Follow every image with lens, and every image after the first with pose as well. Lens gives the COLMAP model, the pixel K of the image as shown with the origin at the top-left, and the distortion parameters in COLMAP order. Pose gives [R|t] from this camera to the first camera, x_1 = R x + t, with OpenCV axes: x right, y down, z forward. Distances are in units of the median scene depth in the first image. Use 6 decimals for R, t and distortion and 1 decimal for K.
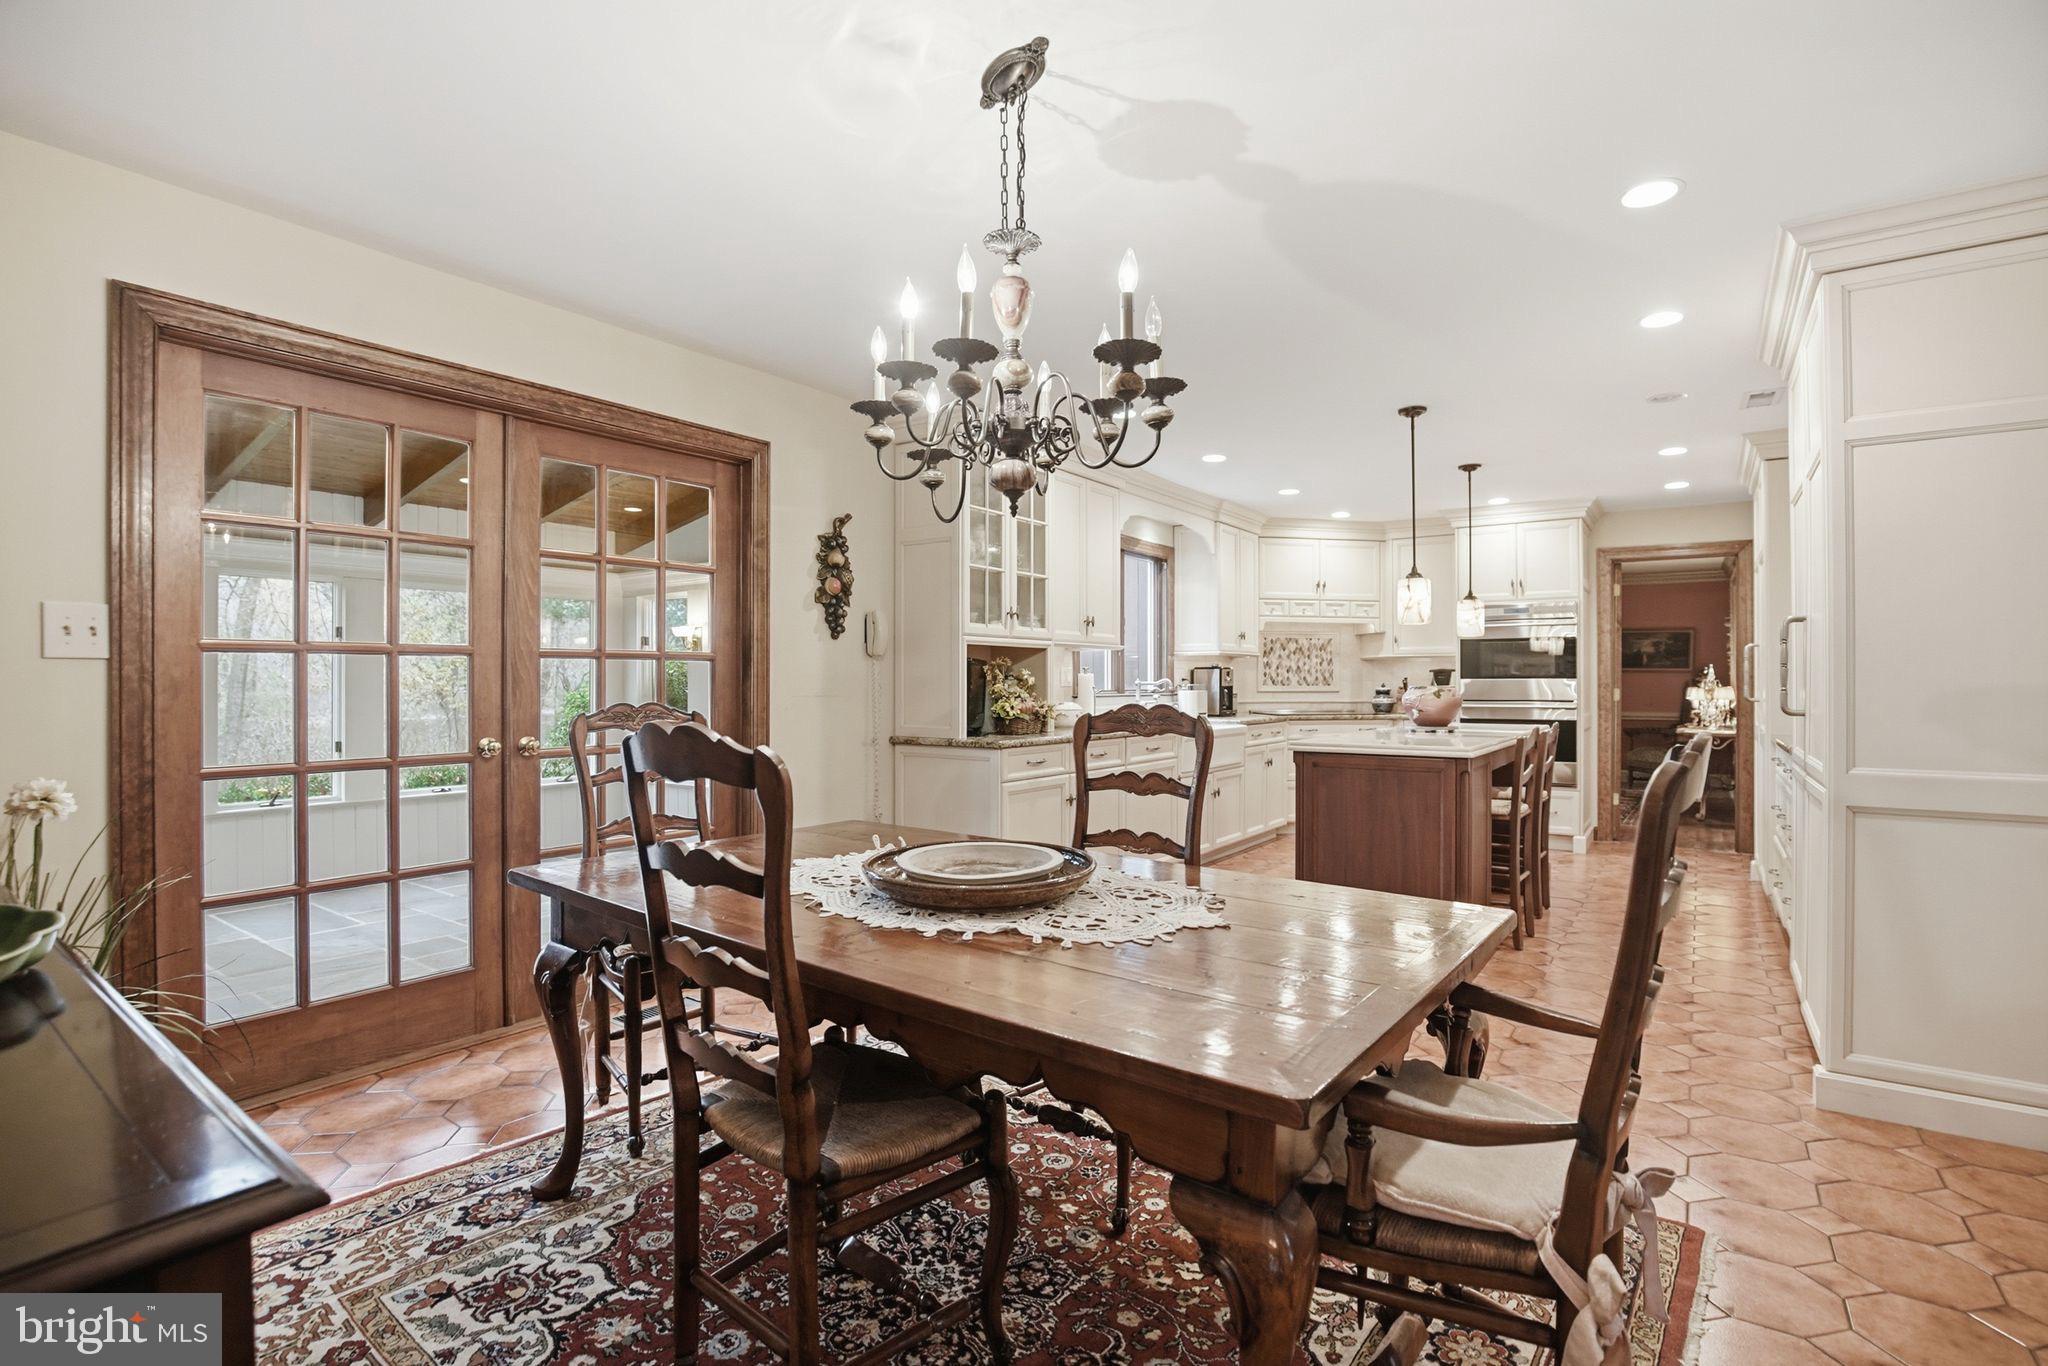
lens RADIAL K [[969.5, 0, 1024.0], [0, 969.5, 683.0], [0, 0, 1]] dist [-0.002854, -0.000540]
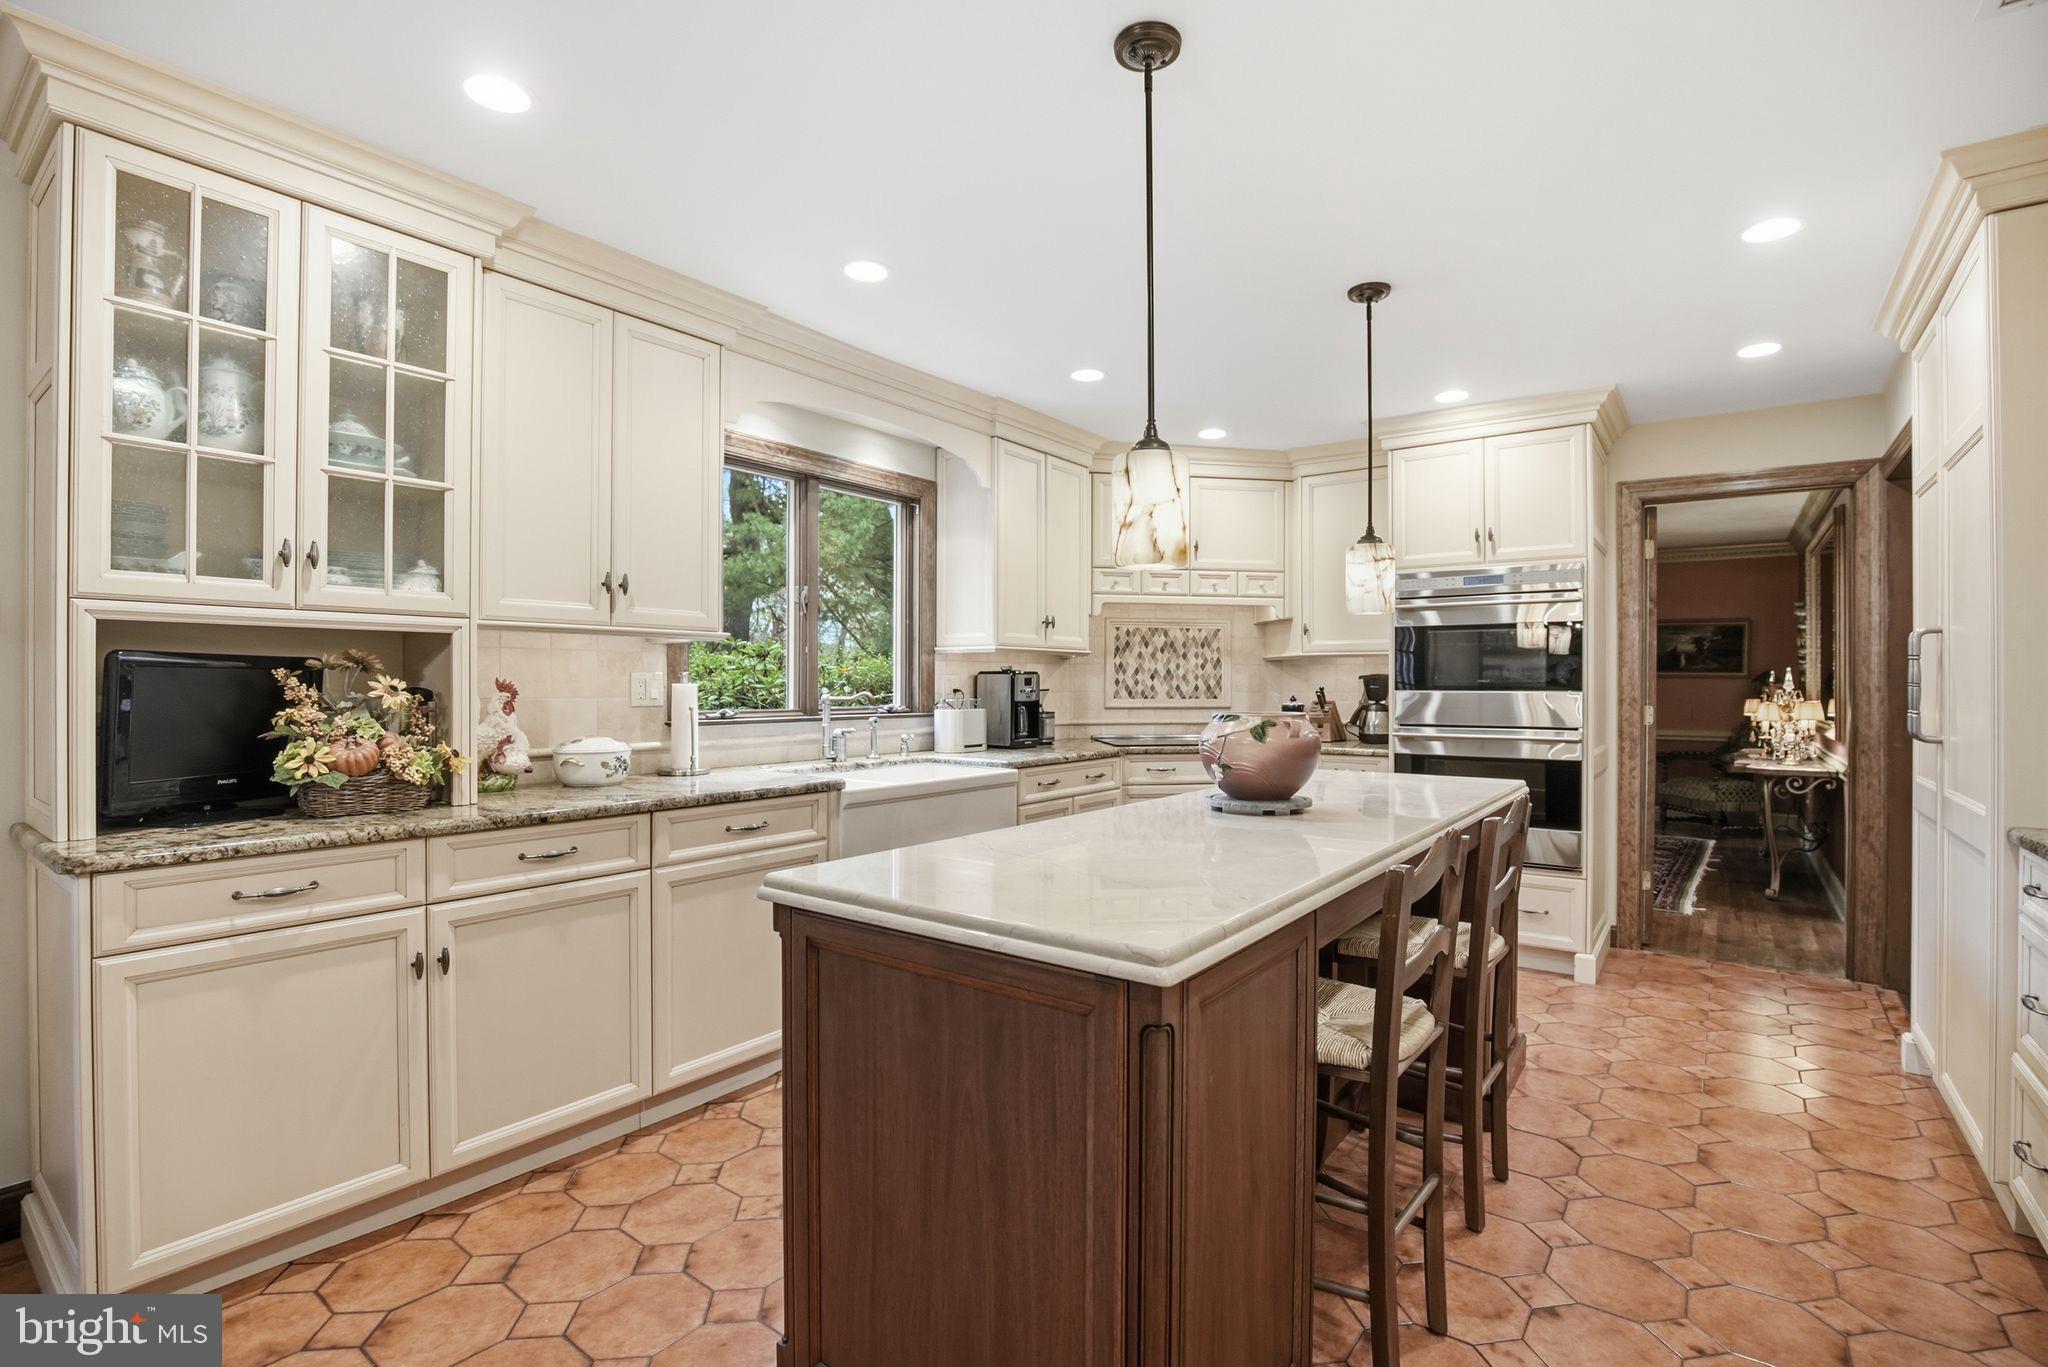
lens RADIAL K [[948.6, 0, 1024.0], [0, 948.6, 683.5], [0, 0, 1]] dist [-0.010744, 0.000459]
pose [[0.999562, 0.001585, -0.029554, 0.226807], [-0.001605, 0.999999, -0.000635, -0.008094], [0.029553, 0.000682, 0.999563, 0.378818]]
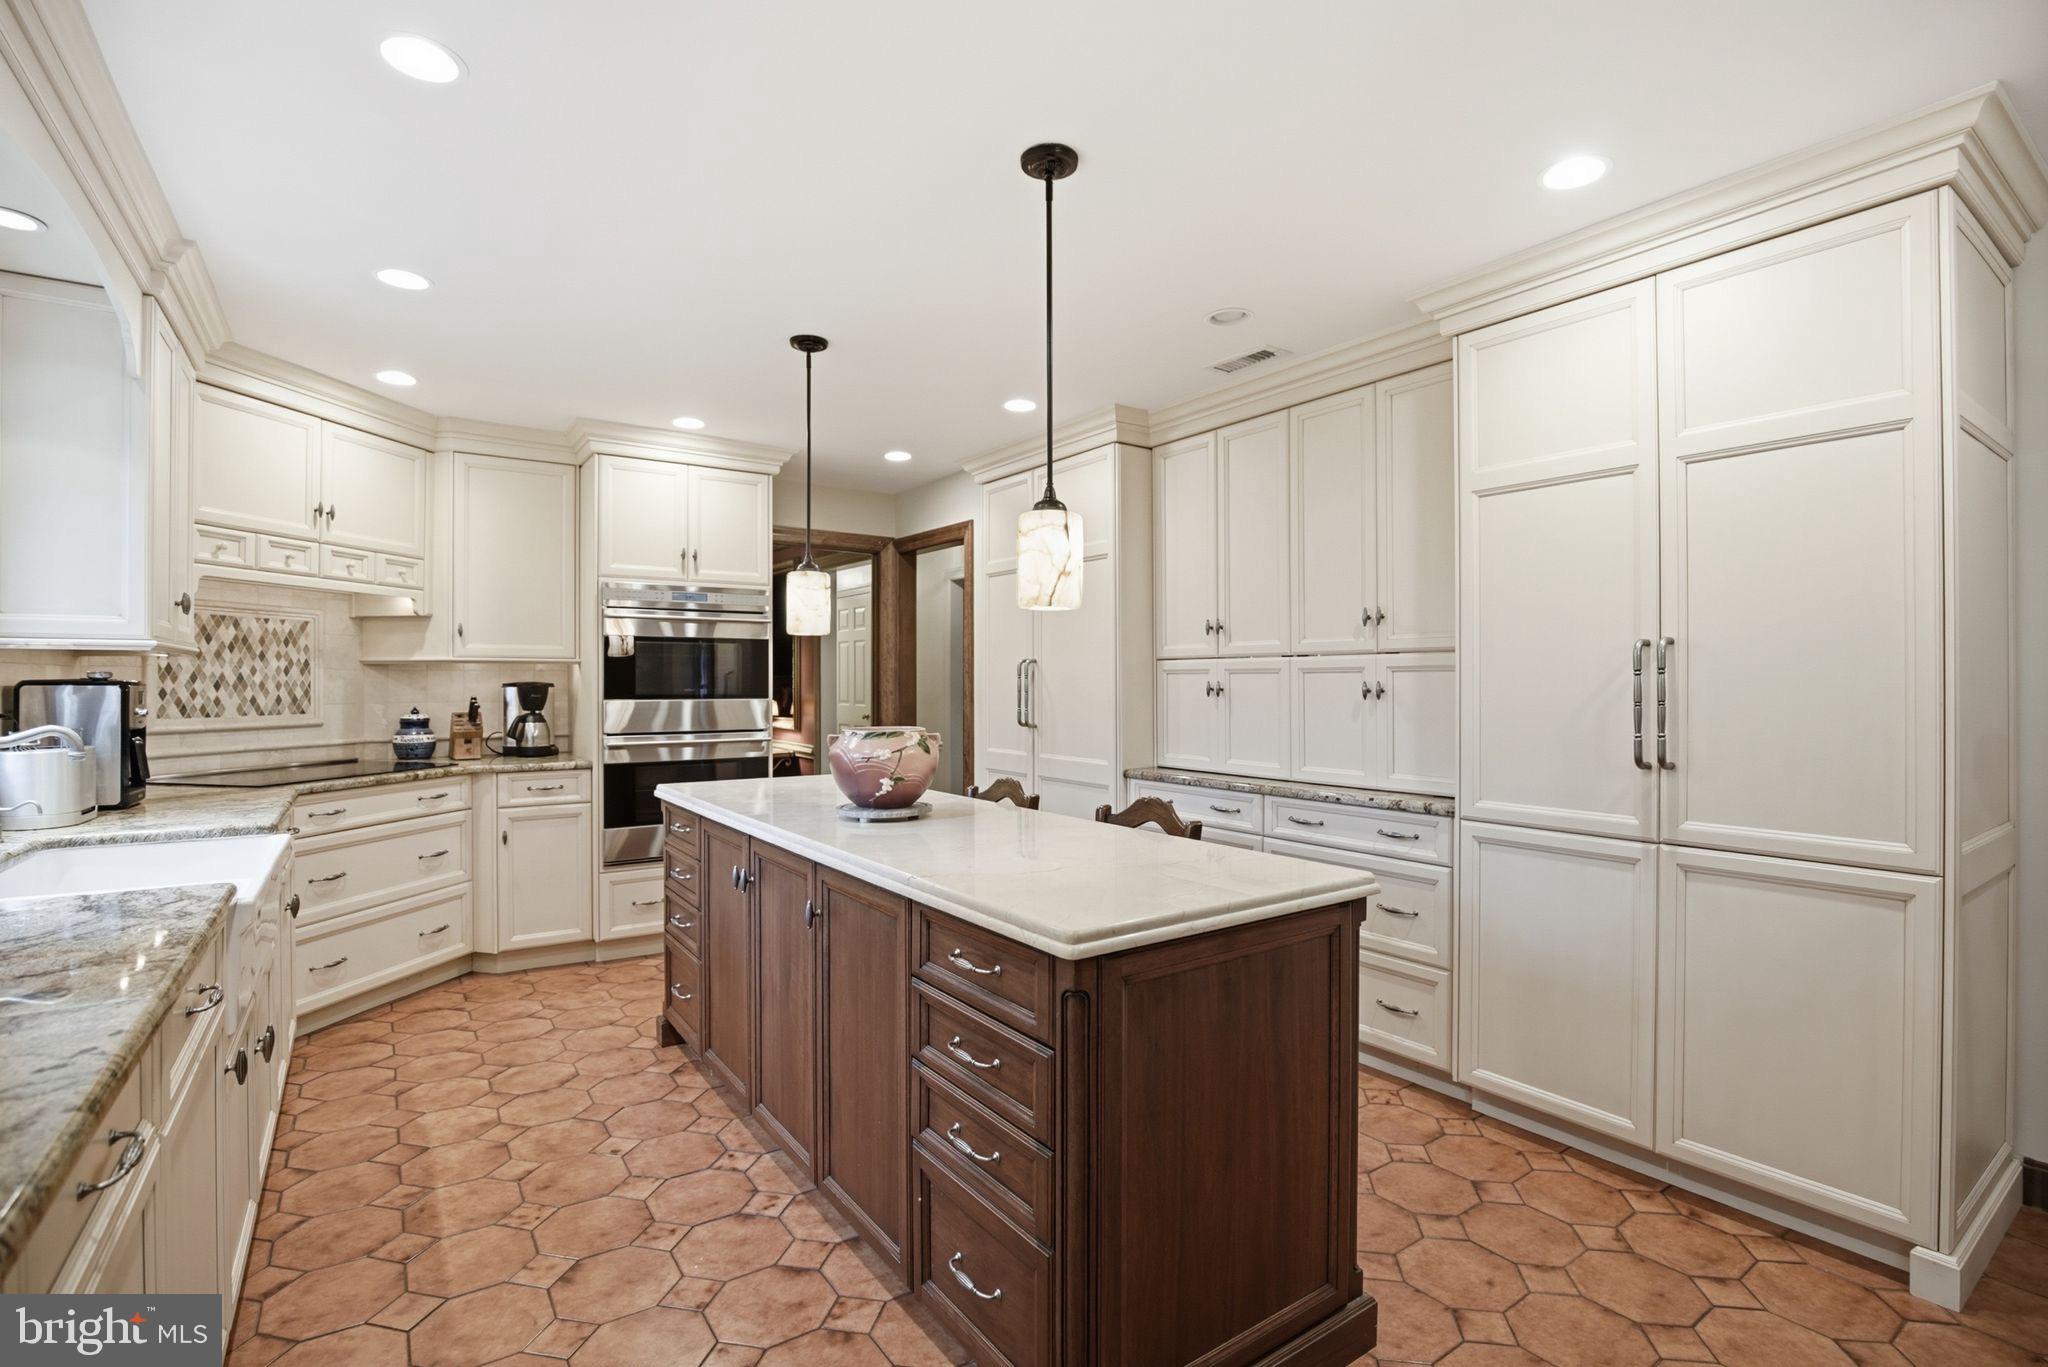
lens RADIAL K [[969.5, 0, 1024.0], [0, 969.5, 683.5], [0, 0, 1]] dist [-0.002854, -0.000540]
pose [[0.359276, -0.002870, 0.933227, -0.025802], [0.000642, 0.999996, 0.002828, -0.016175], [-0.933231, -0.000417, 0.359276, 0.525588]]
